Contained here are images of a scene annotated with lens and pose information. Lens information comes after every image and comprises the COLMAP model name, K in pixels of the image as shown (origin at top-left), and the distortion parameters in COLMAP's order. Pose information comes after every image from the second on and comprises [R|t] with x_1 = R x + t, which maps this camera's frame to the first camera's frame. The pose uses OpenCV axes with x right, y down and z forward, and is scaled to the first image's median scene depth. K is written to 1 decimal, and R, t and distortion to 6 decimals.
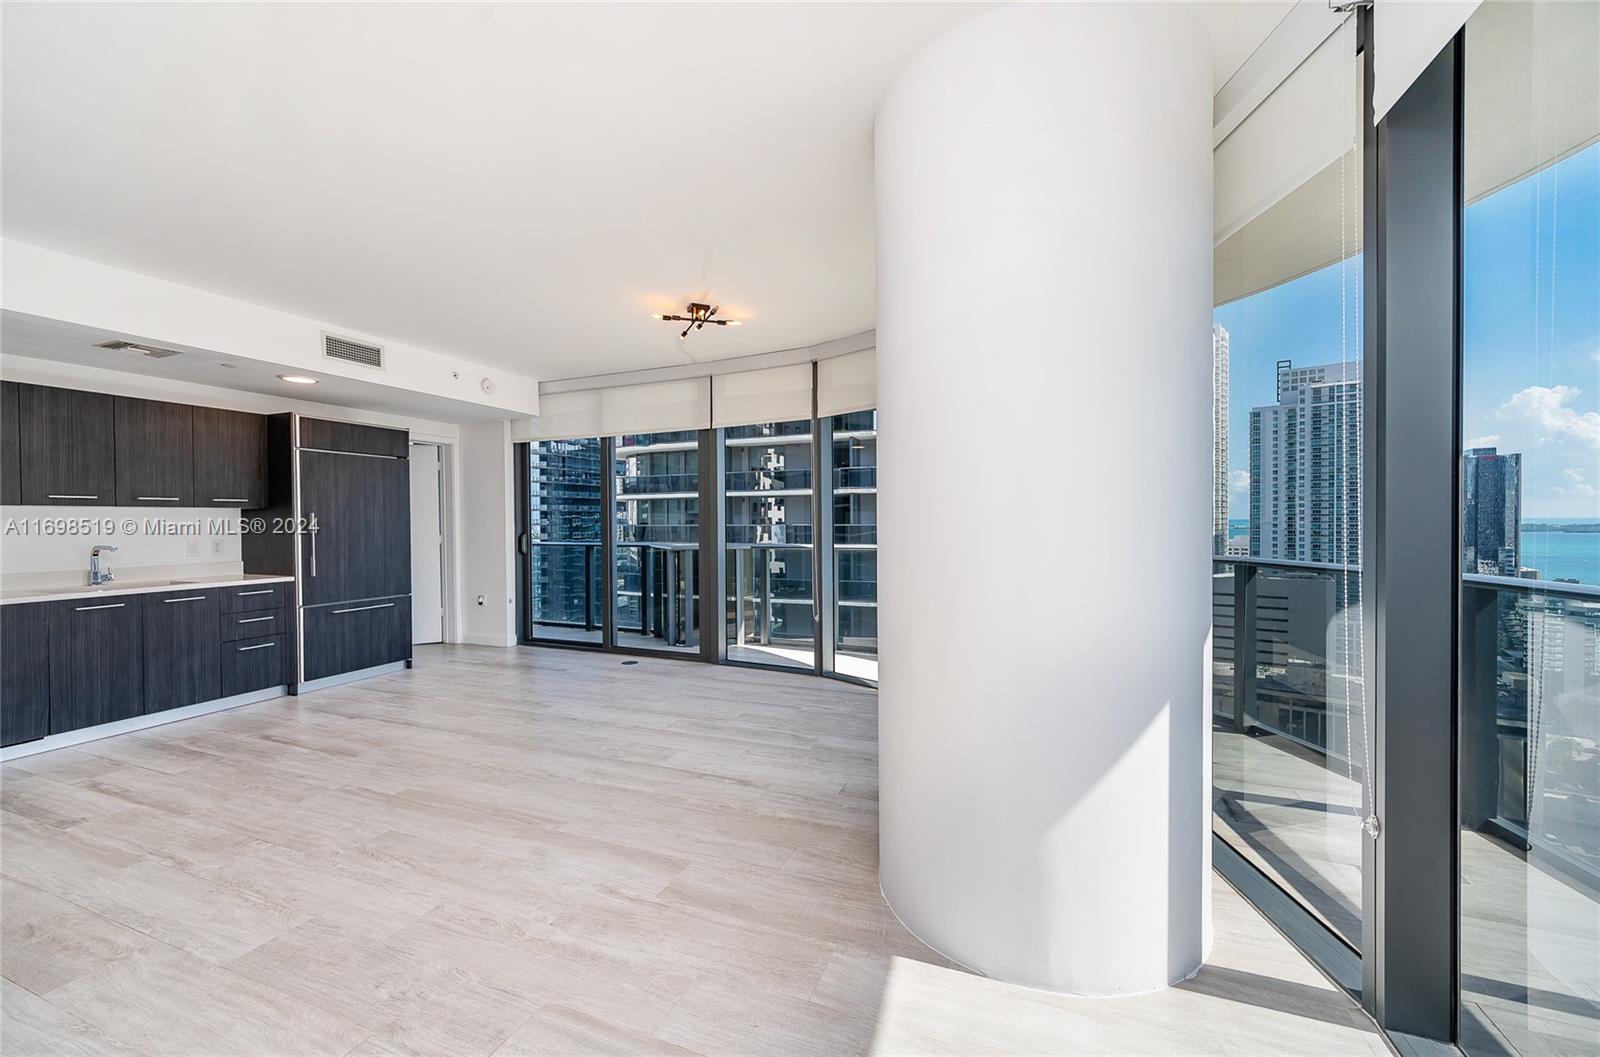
lens RADIAL K [[632.7, 0, 797.8], [0, 632.7, 526.8], [0, 0, 1]] dist [0.000172, 0.000084]
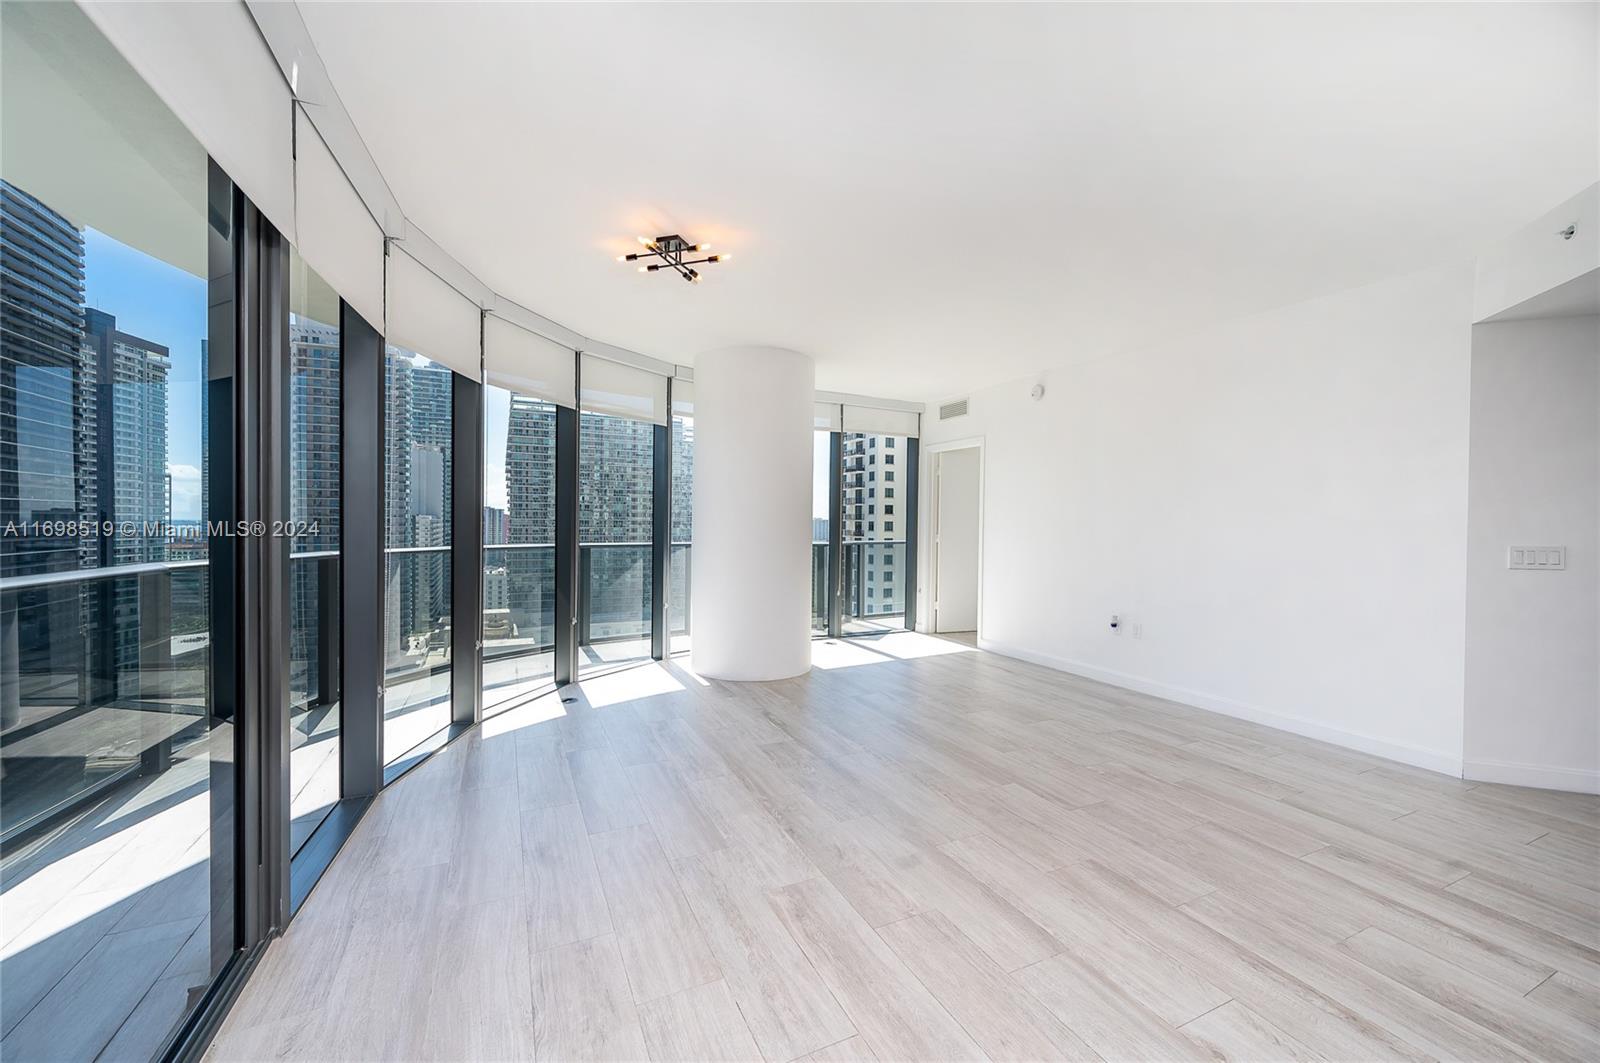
lens RADIAL K [[632.7, 0, 797.8], [0, 632.7, 529.8], [0, 0, 1]] dist [0.000172, 0.000084]
pose [[-0.735910, -0.009867, 0.677007, -0.834649], [0.002901, 0.999839, 0.017726, -0.011510], [-0.677073, 0.015009, -0.735763, 1.548907]]
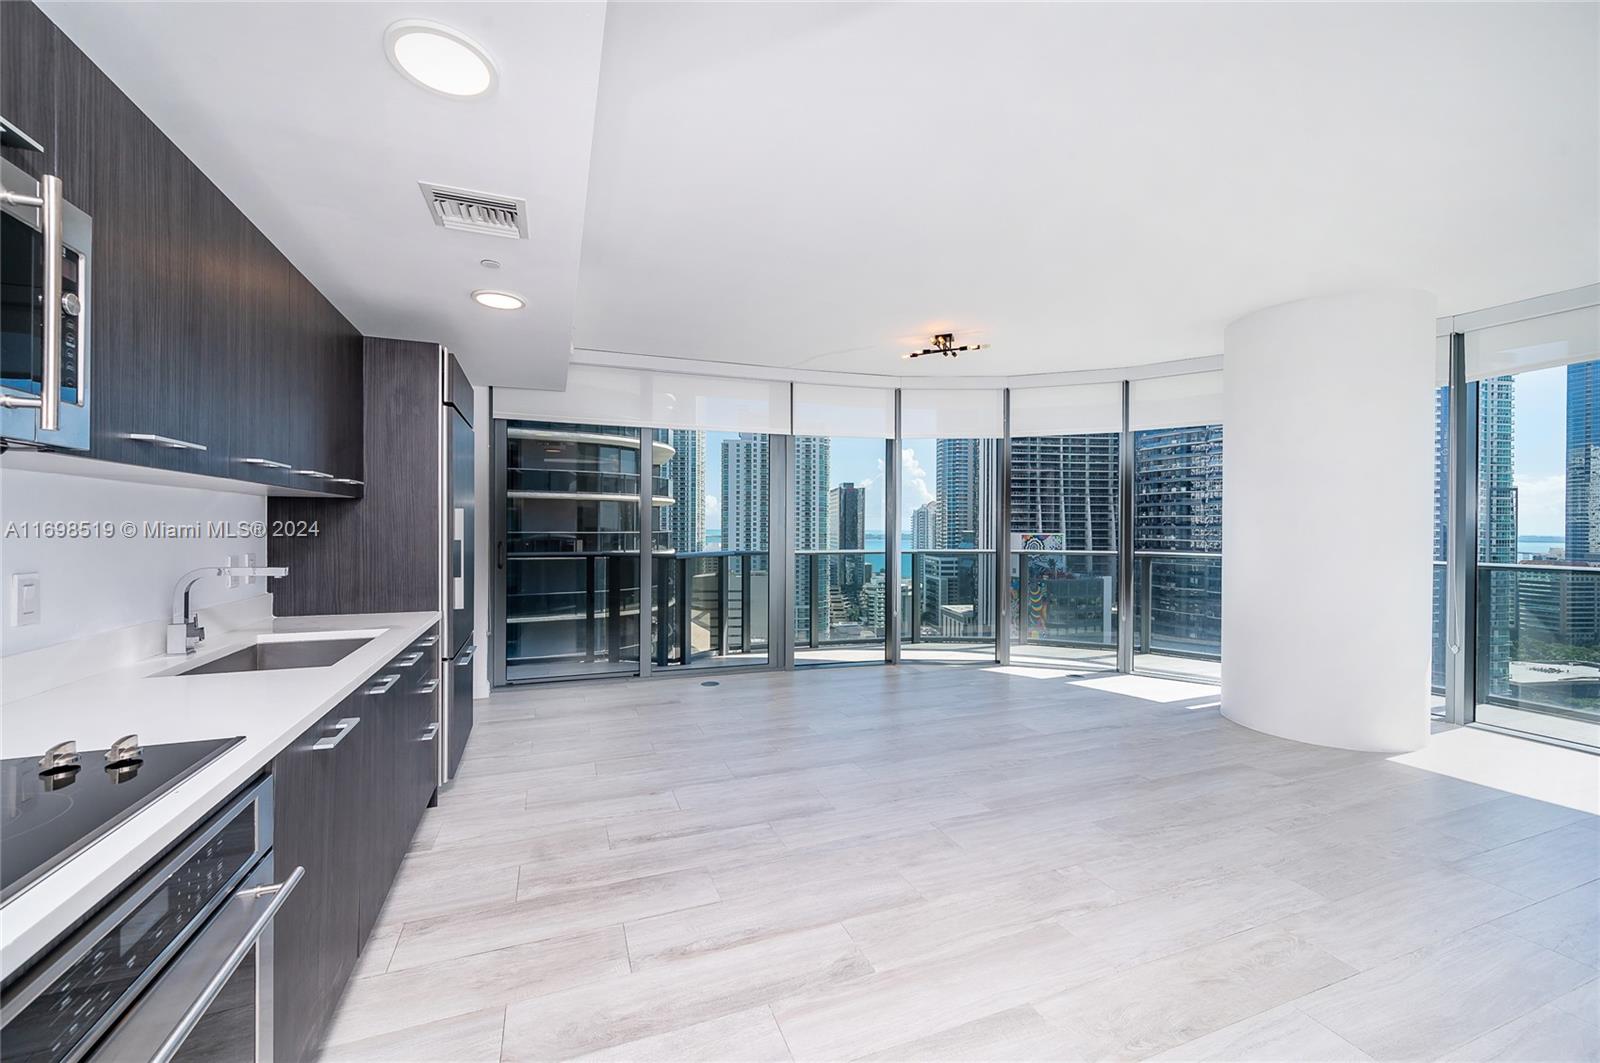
lens RADIAL K [[627.5, 0, 793.2], [0, 627.5, 527.1], [0, 0, 1]] dist [0.000915, -0.000027]
pose [[0.736704, 0.010436, 0.676134, -1.166893], [-0.001565, 0.999905, -0.013727, 0.004961], [-0.676213, 0.009054, 0.736651, 0.384337]]
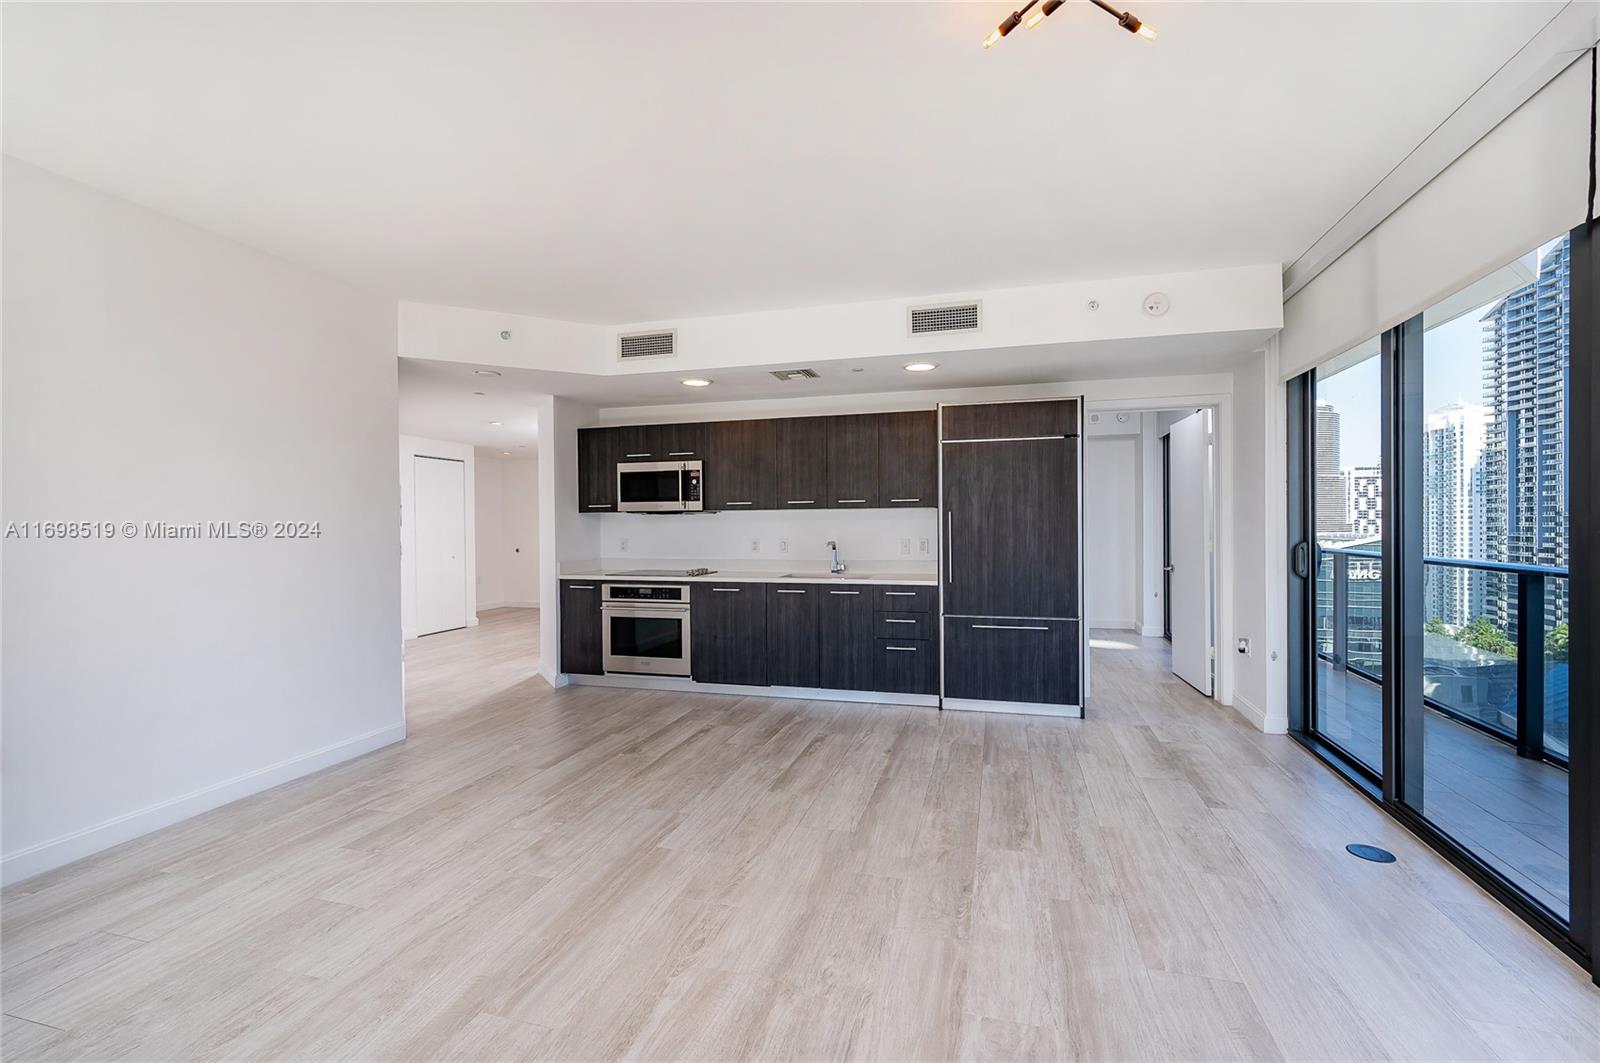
lens RADIAL K [[695.2, 0, 801.7], [0, 695.2, 527.8], [0, 0, 1]] dist [0.000553, 0.000187]
pose [[0.108295, 0.011904, -0.994048, 0.232493], [-0.004362, 0.999924, 0.011499, -0.011797], [0.994109, 0.003090, 0.108338, 0.842793]]
